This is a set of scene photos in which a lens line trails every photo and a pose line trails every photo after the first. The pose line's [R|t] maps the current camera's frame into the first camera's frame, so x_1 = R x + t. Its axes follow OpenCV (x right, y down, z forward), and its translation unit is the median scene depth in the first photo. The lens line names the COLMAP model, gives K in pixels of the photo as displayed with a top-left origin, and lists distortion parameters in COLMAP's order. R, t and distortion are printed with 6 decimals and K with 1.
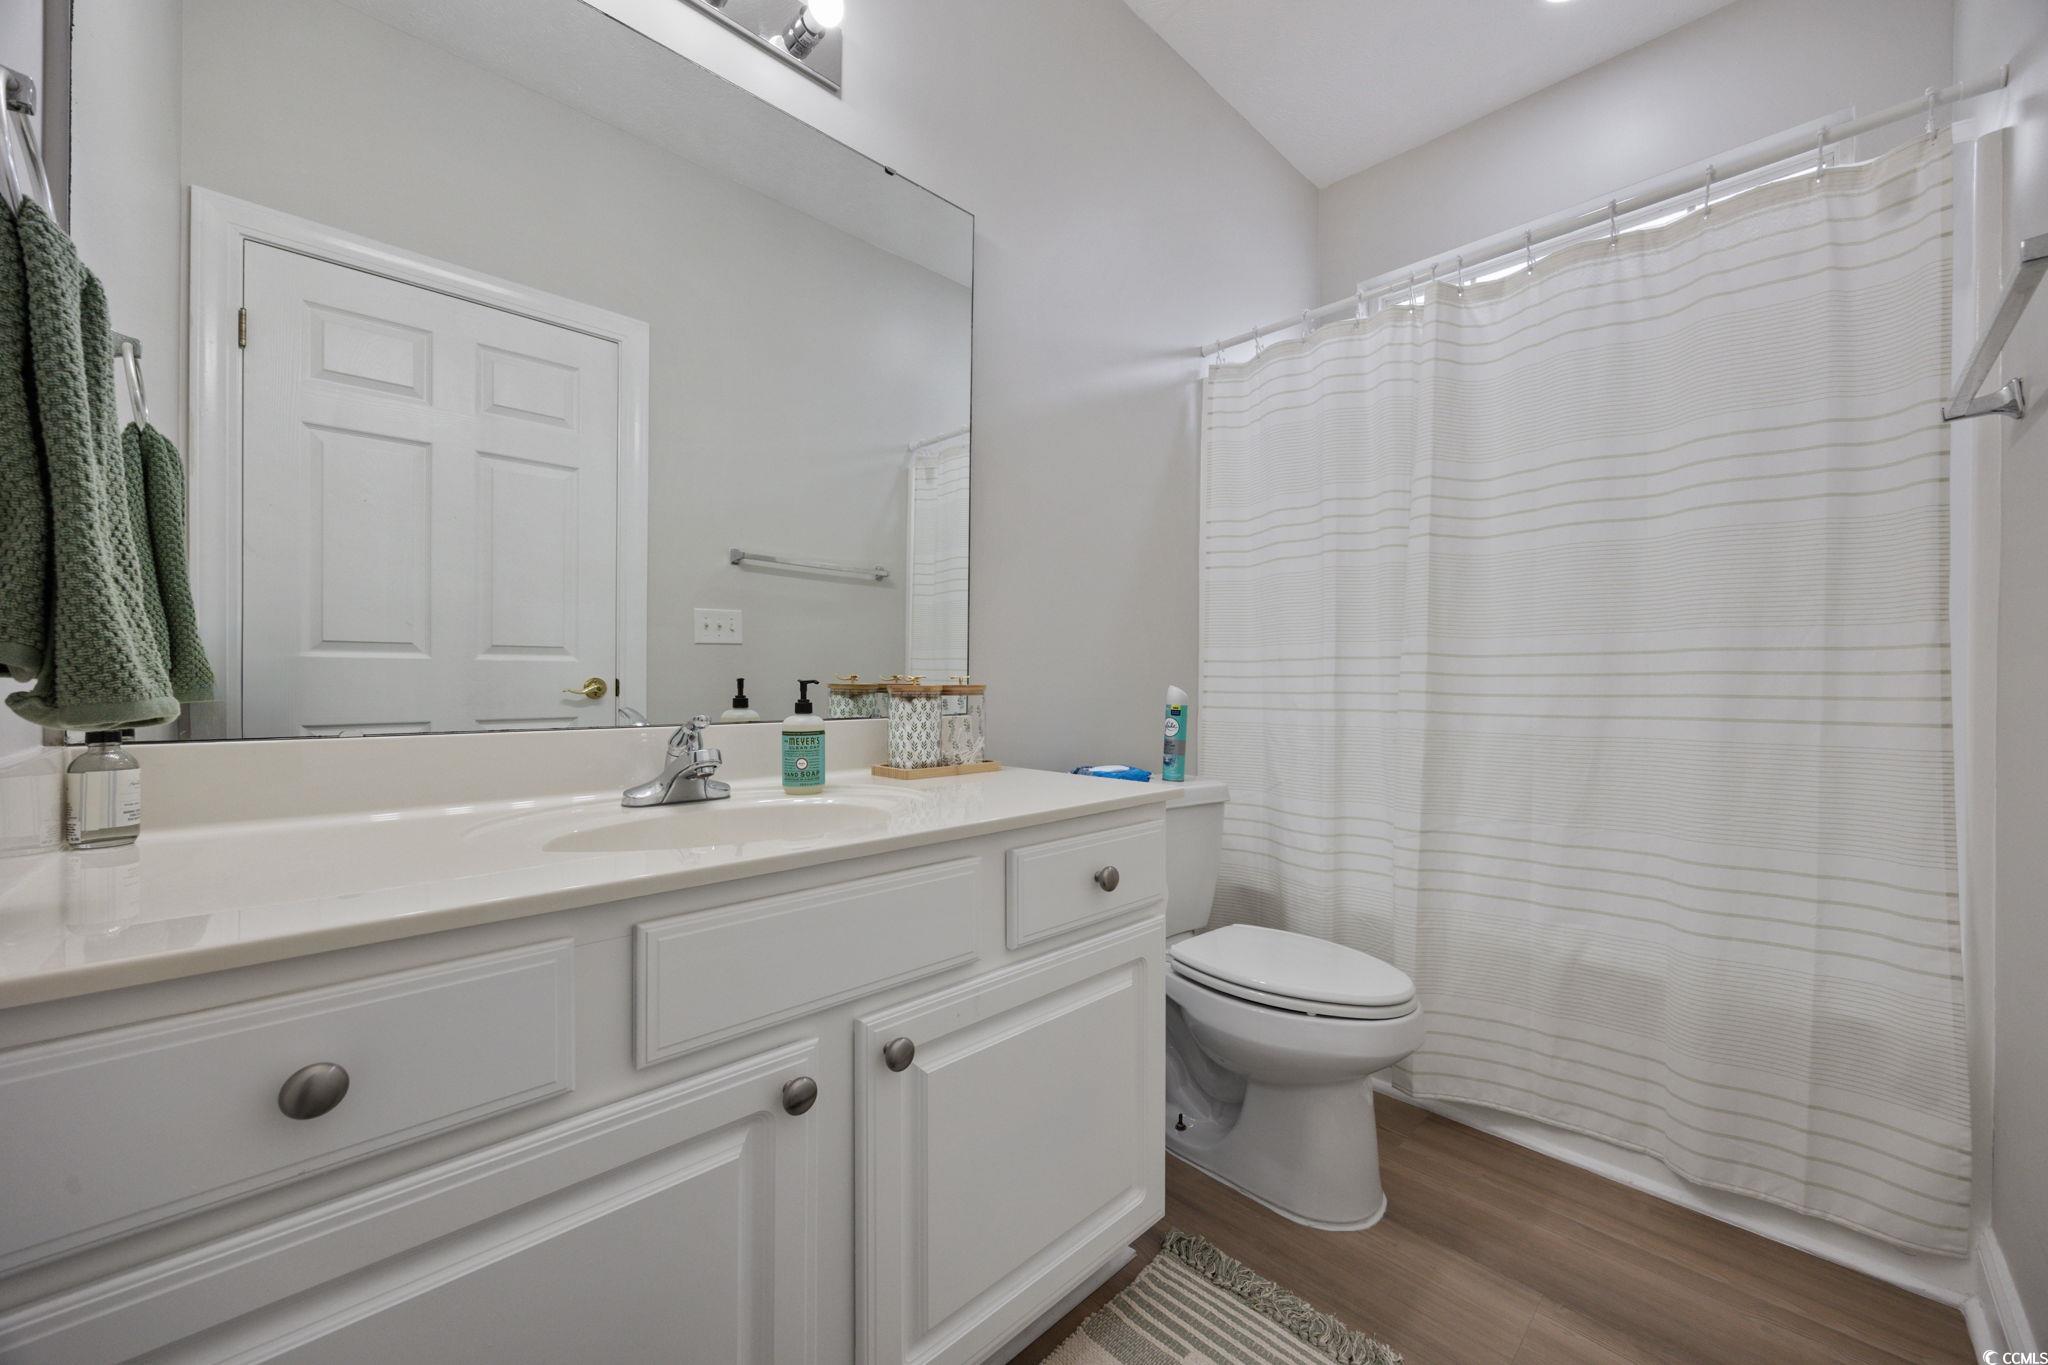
lens RADIAL K [[788.5, 0, 1030.0], [0, 788.5, 677.3], [0, 0, 1]] dist [-0.003789, -0.000244]
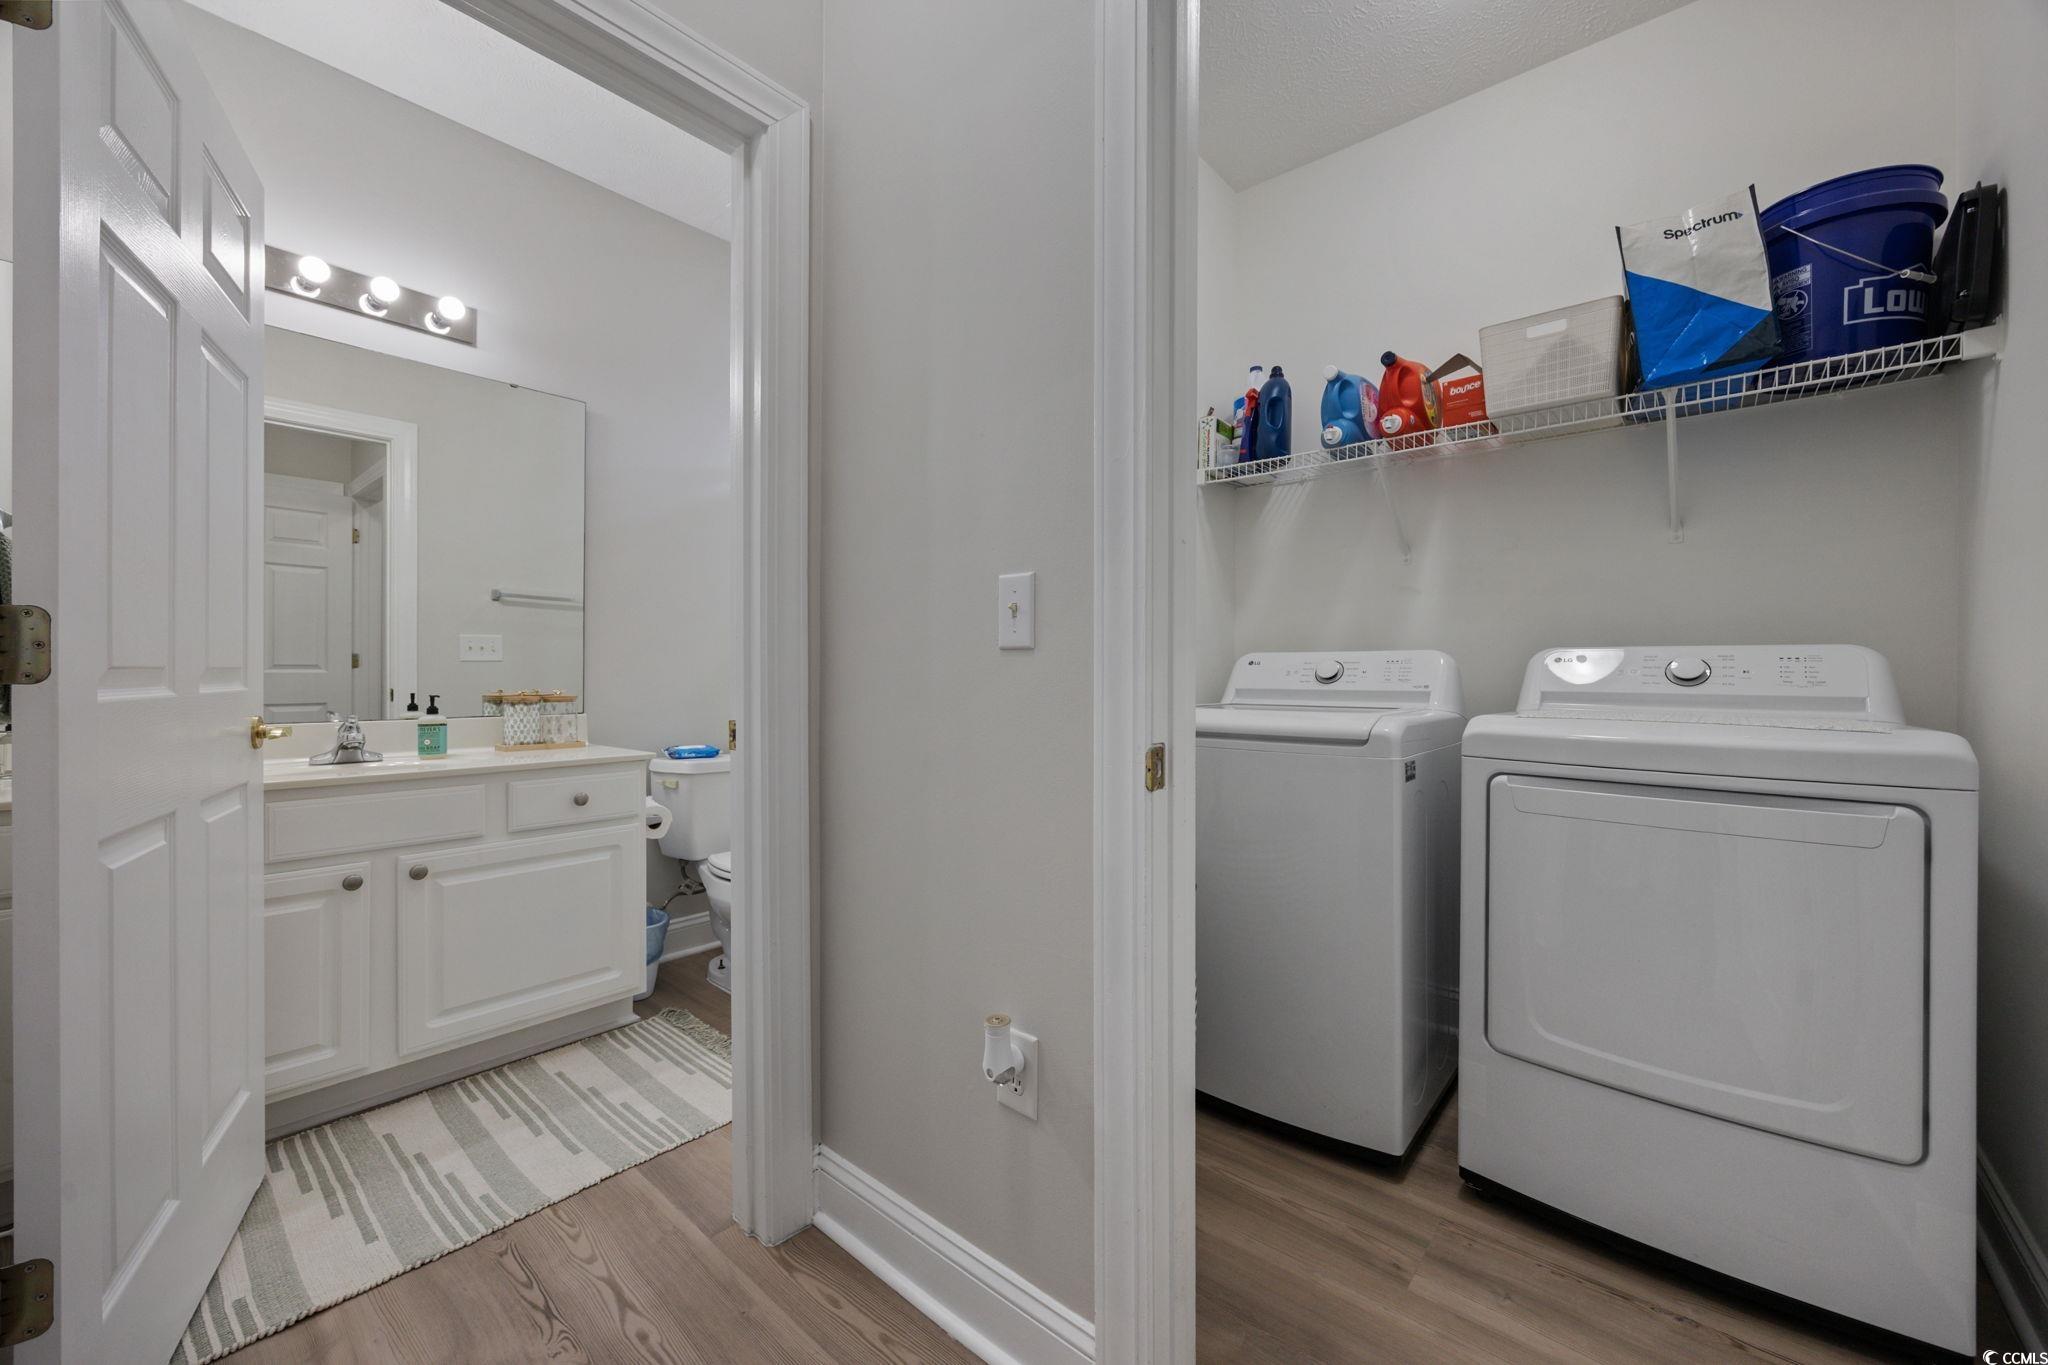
lens RADIAL K [[788.5, 0, 1032.9], [0, 788.5, 675.0], [0, 0, 1]] dist [-0.003789, -0.000244]
pose [[0.995725, -0.001470, 0.092353, 0.883298], [0.001387, 0.999999, 0.000956, -0.041342], [-0.092355, -0.000824, 0.995726, -0.875429]]
